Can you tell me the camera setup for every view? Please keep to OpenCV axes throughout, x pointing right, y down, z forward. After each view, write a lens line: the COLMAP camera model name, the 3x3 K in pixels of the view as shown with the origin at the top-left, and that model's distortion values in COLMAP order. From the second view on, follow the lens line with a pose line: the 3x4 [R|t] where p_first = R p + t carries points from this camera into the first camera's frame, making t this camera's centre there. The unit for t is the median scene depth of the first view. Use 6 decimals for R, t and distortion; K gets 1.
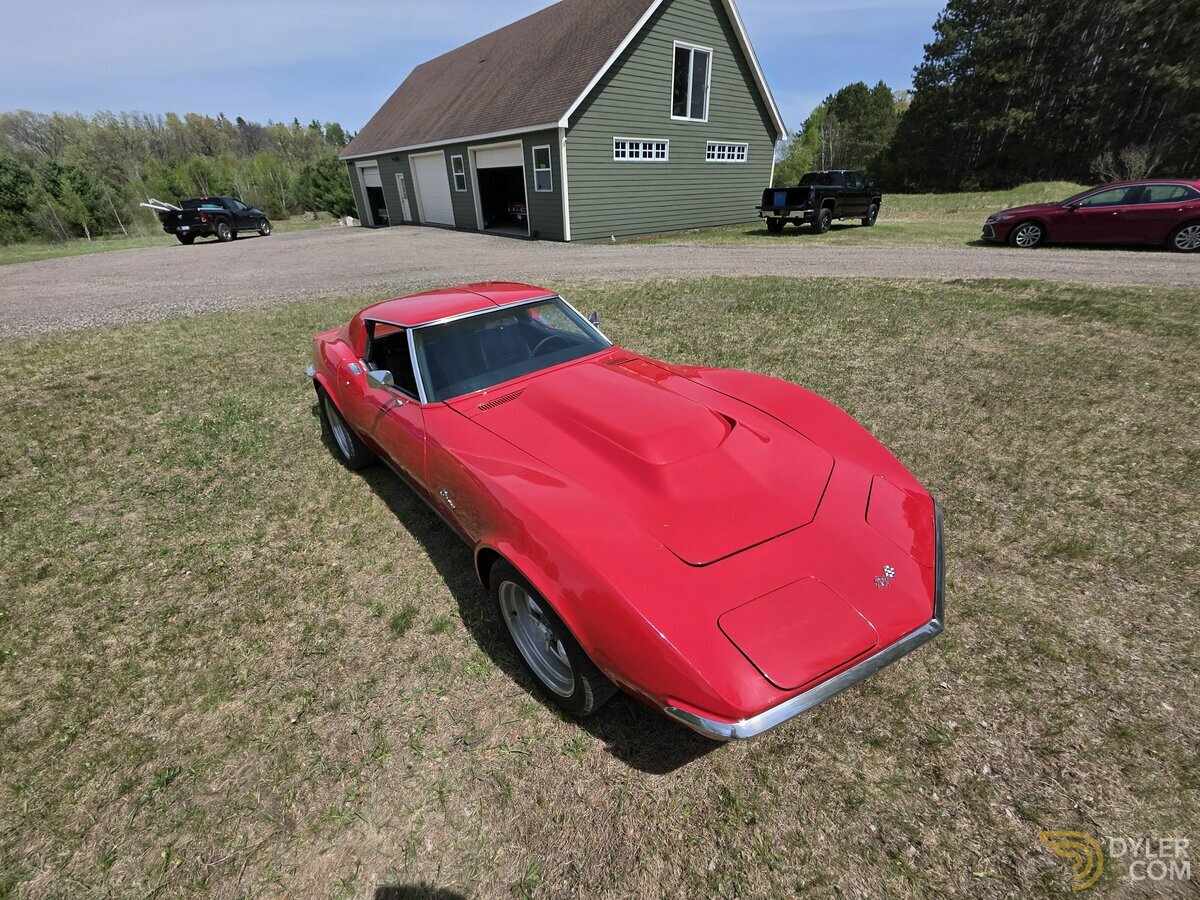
lens RADIAL K [[485.5, 0, 605.1], [0, 485.5, 445.3], [0, 0, 1]] dist [0.005092, -0.000057]
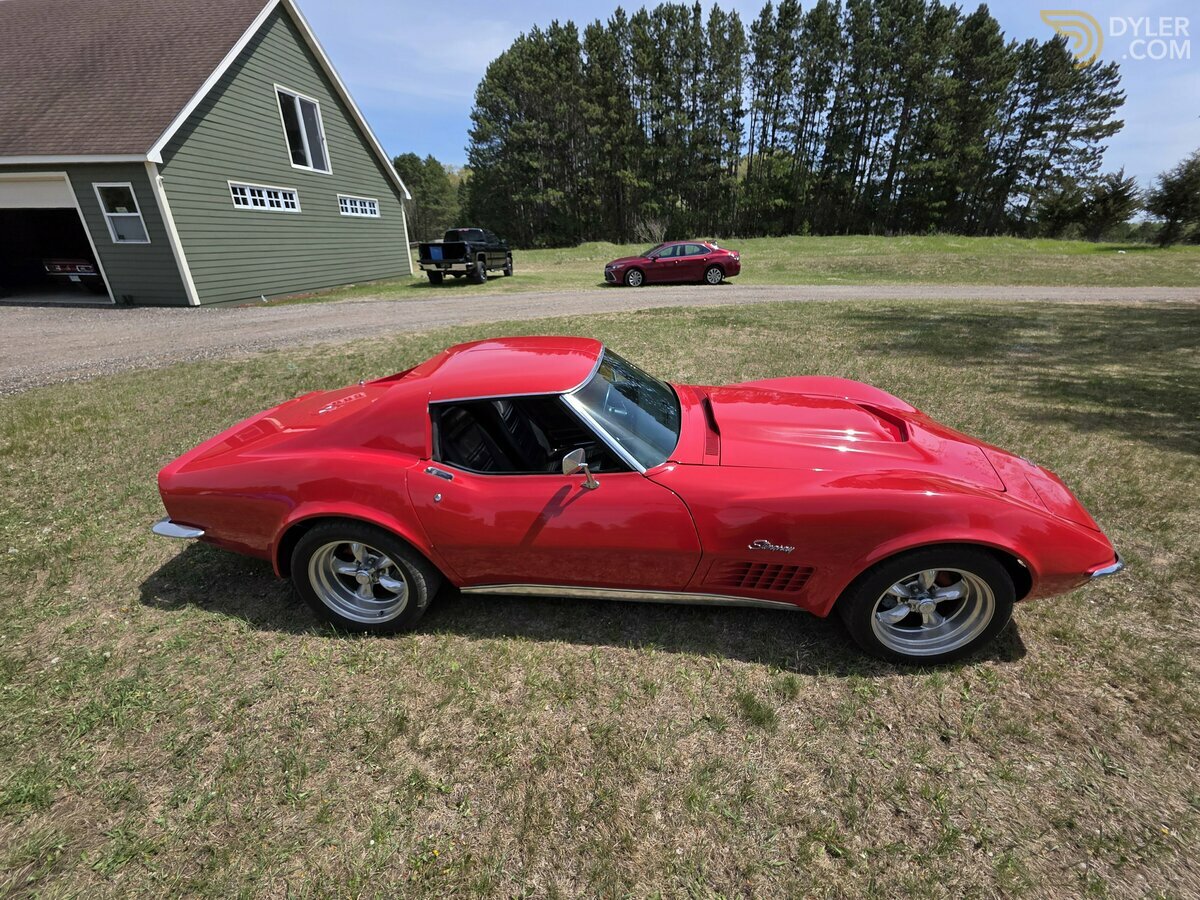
lens RADIAL K [[485.5, 0, 605.1], [0, 485.5, 445.3], [0, 0, 1]] dist [0.005092, -0.000057]
pose [[0.728347, -0.253761, 0.636487, -0.139373], [0.313444, 0.949399, 0.019834, -0.024640], [-0.609313, 0.185057, 0.771033, 0.055749]]
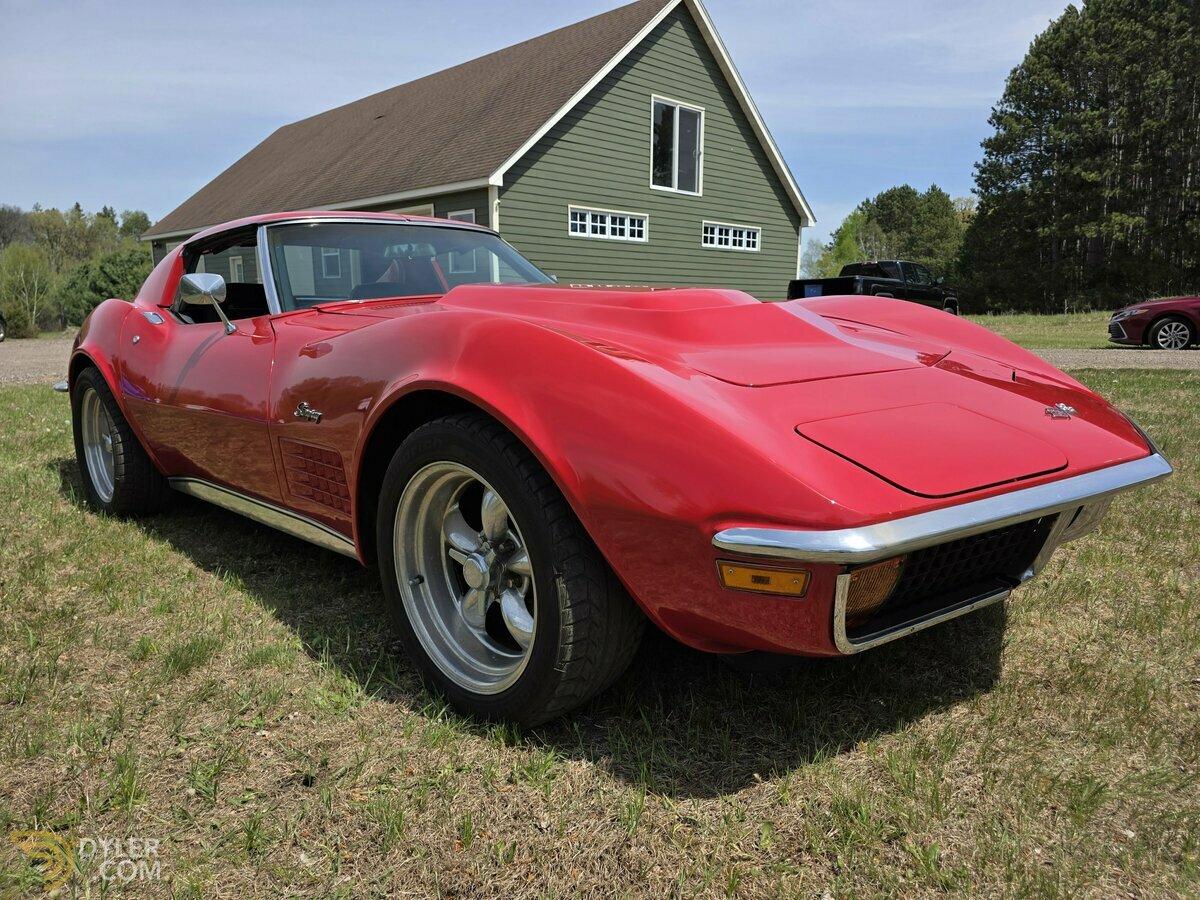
lens RADIAL K [[811.7, 0, 613.4], [0, 811.7, 456.2], [0, 0, 1]] dist [0.067398, -0.072963]
pose [[0.996968, 0.009397, 0.077248, -0.004924], [0.015157, 0.950221, -0.311209, 0.058892], [-0.076327, 0.311436, 0.947197, 0.009449]]
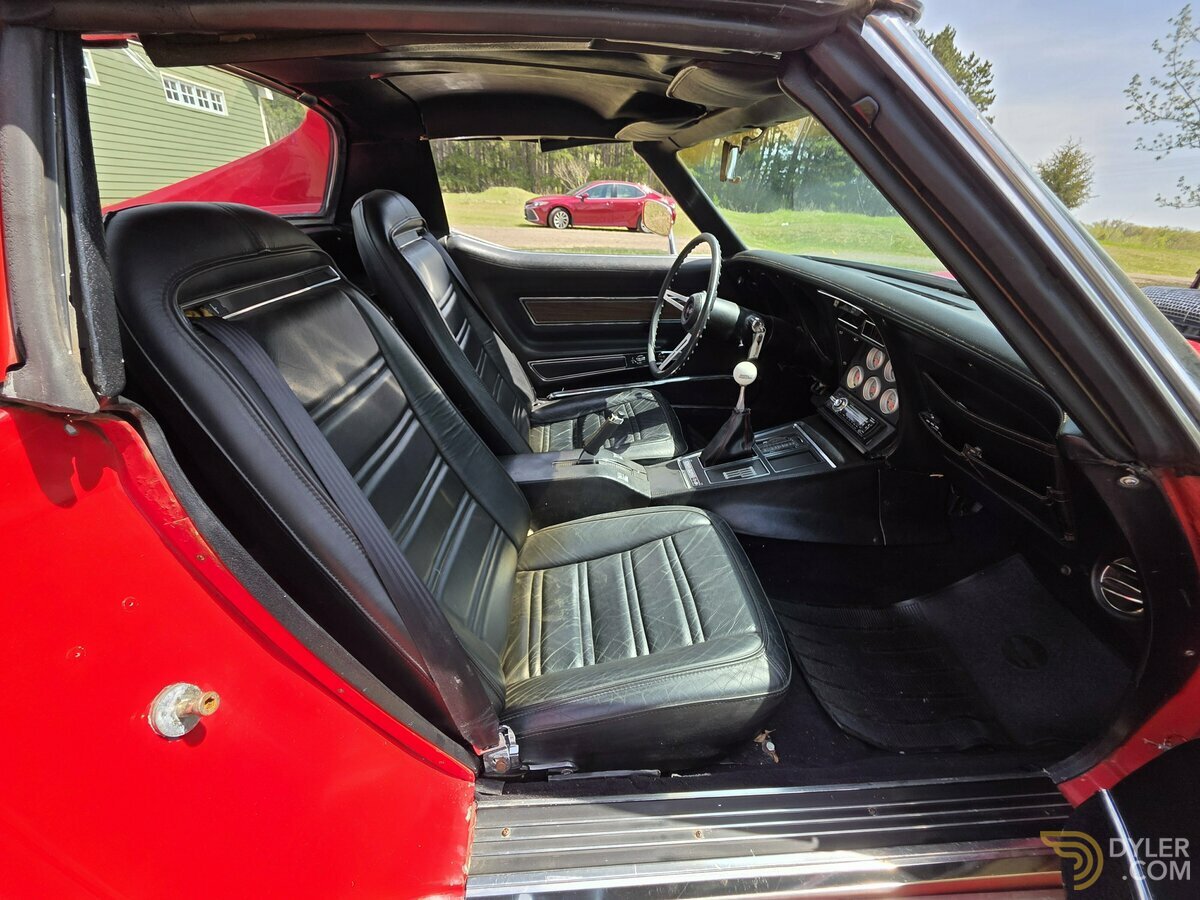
lens RADIAL K [[482.3, 0, 604.2], [0, 482.3, 451.1], [0, 0, 1]] dist [-0.000565, -0.000169]
pose [[0.597539, -0.310377, 0.739333, -0.091213], [0.302709, 0.941135, 0.150441, -0.027427], [-0.742505, 0.133908, 0.656319, 0.156672]]
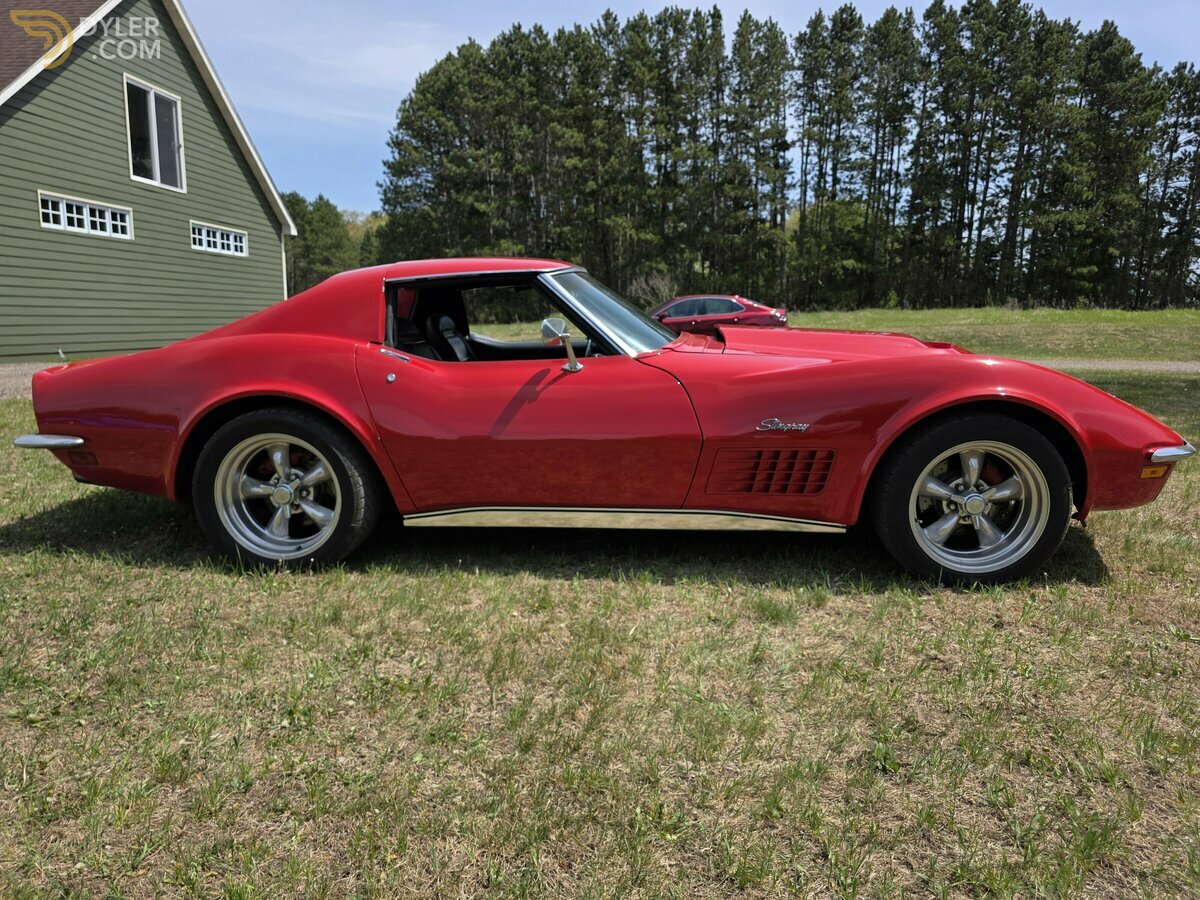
lens RADIAL K [[817.7, 0, 608.5], [0, 817.7, 454.8], [0, 0, 1]] dist [0.035559, -0.033139]
pose [[0.709436, -0.086126, 0.699487, -0.186717], [0.310870, 0.928975, -0.200909, 0.042560], [-0.632503, 0.359982, 0.685823, 0.035178]]
